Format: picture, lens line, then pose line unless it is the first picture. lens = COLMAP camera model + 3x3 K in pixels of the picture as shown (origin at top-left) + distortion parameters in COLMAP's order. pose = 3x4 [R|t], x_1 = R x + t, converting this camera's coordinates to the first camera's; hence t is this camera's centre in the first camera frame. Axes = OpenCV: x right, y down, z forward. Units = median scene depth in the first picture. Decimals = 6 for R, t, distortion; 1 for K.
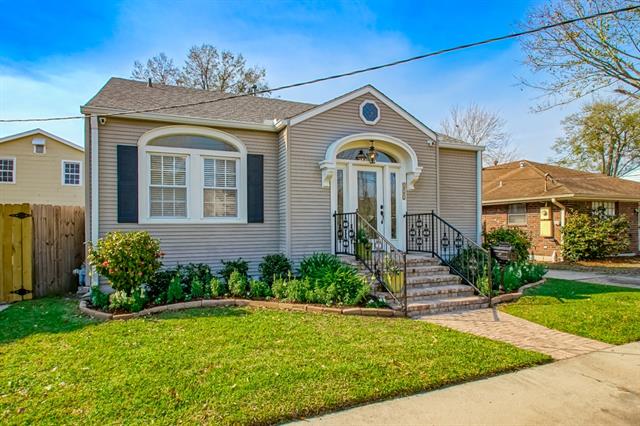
lens RADIAL K [[314.8, 0, 320.4], [0, 314.8, 216.0], [0, 0, 1]] dist [-0.006187, -0.000146]
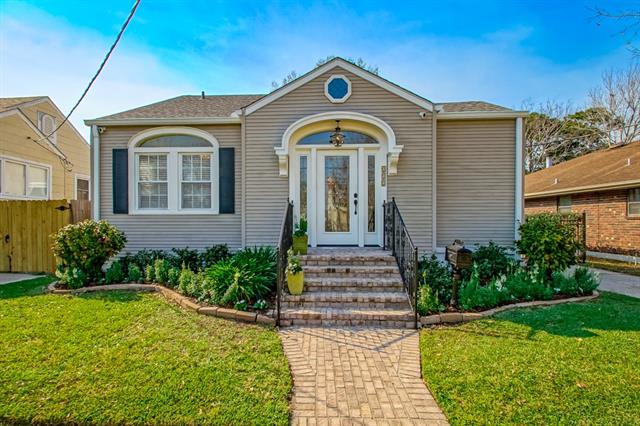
lens RADIAL K [[293.7, 0, 319.8], [0, 293.7, 214.5], [0, 0, 1]] dist [0.002970, -0.000709]
pose [[0.925410, -0.001000, -0.378966, 0.453198], [0.008586, 0.999795, 0.018328, 0.009665], [0.378870, -0.020214, 0.925229, 0.221943]]
